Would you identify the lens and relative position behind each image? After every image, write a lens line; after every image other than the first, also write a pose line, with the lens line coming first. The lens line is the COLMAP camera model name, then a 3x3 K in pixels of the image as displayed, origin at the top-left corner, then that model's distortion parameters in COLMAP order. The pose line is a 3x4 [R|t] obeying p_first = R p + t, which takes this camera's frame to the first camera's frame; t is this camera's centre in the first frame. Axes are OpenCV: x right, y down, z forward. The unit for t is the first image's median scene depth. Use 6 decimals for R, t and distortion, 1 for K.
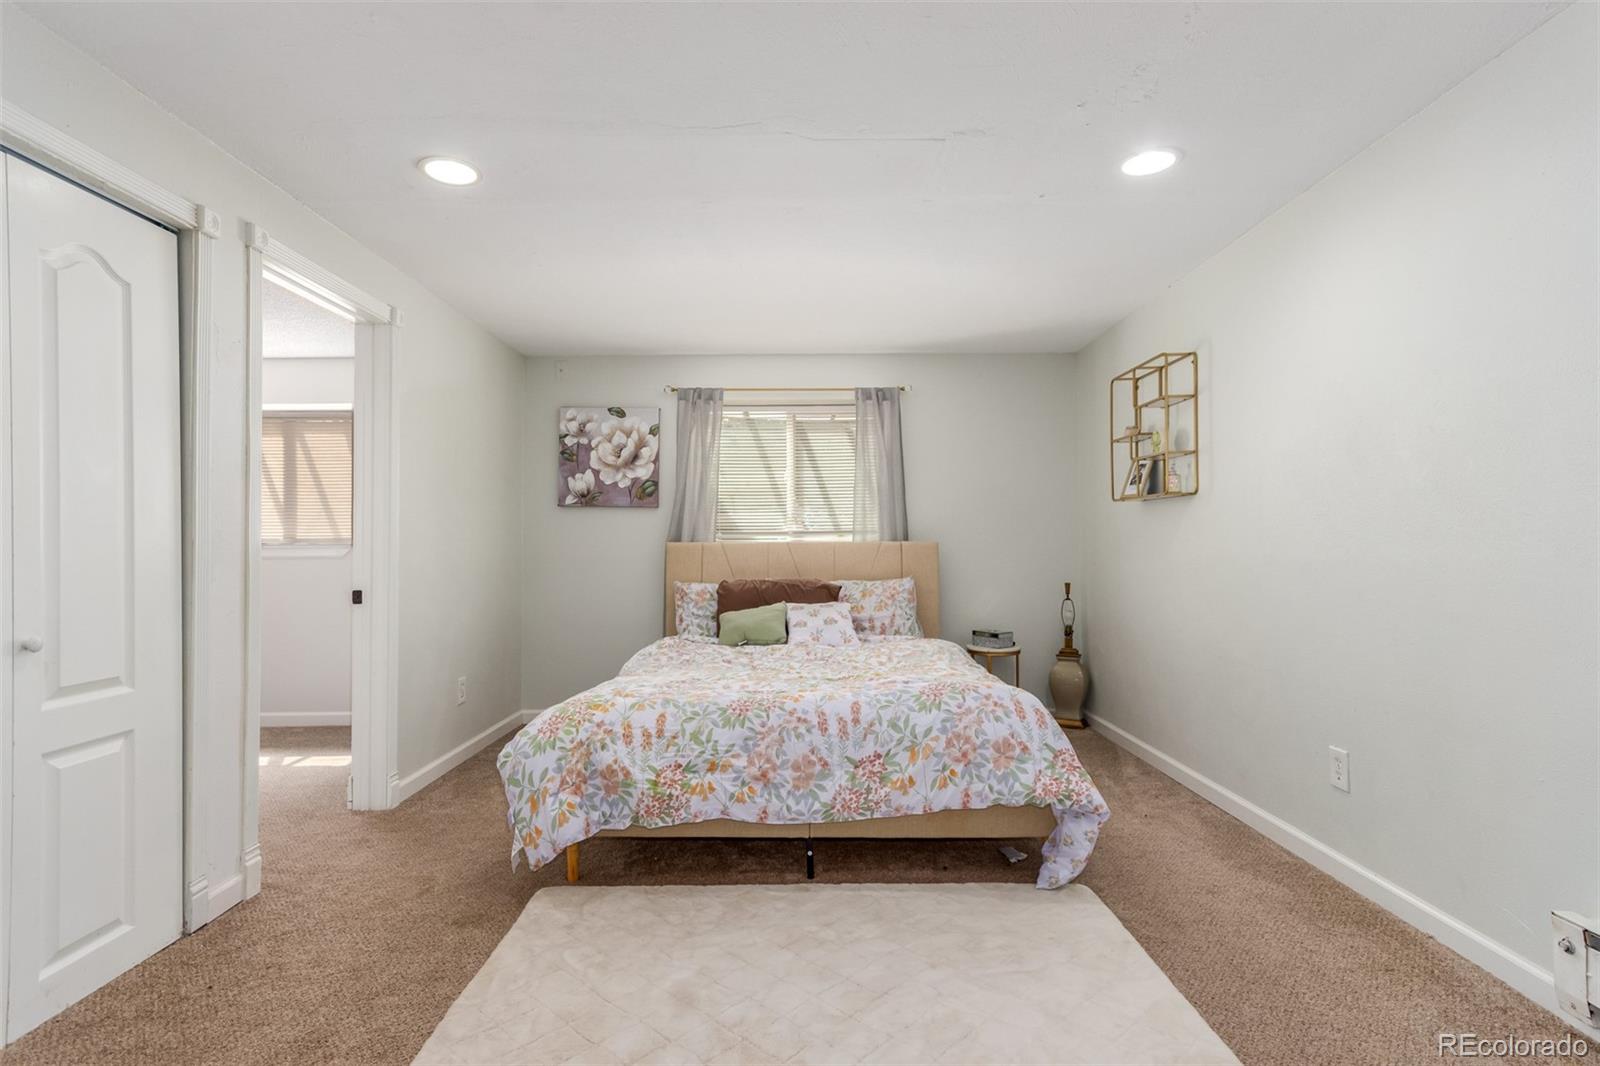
lens RADIAL K [[813.0, 0, 800.0], [0, 813.0, 533.0], [0, 0, 1]] dist [0.025489, -0.000103]
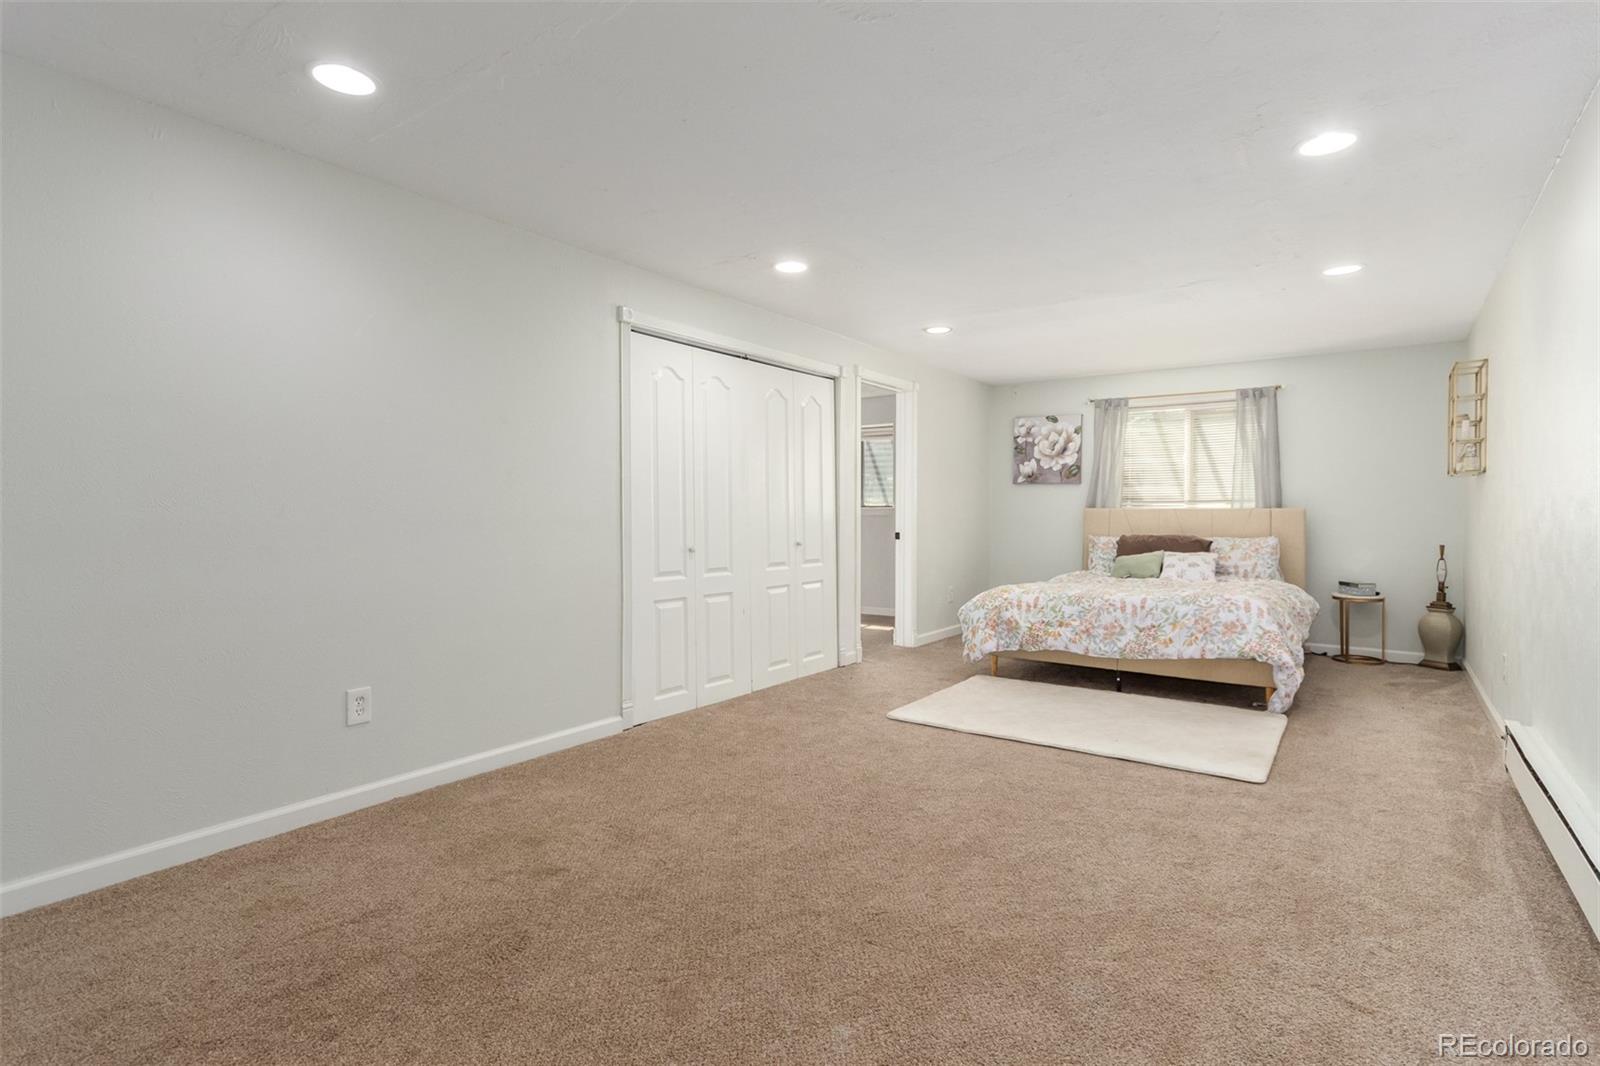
lens RADIAL K [[797.8, 0, 800.0], [0, 797.8, 533.0], [0, 0, 1]] dist [-0.001602, -0.000237]
pose [[0.820872, 0.021165, -0.570720, 0.257233], [0.002939, 0.999143, 0.041281, -0.005090], [0.571105, -0.035564, 0.820106, -0.502319]]
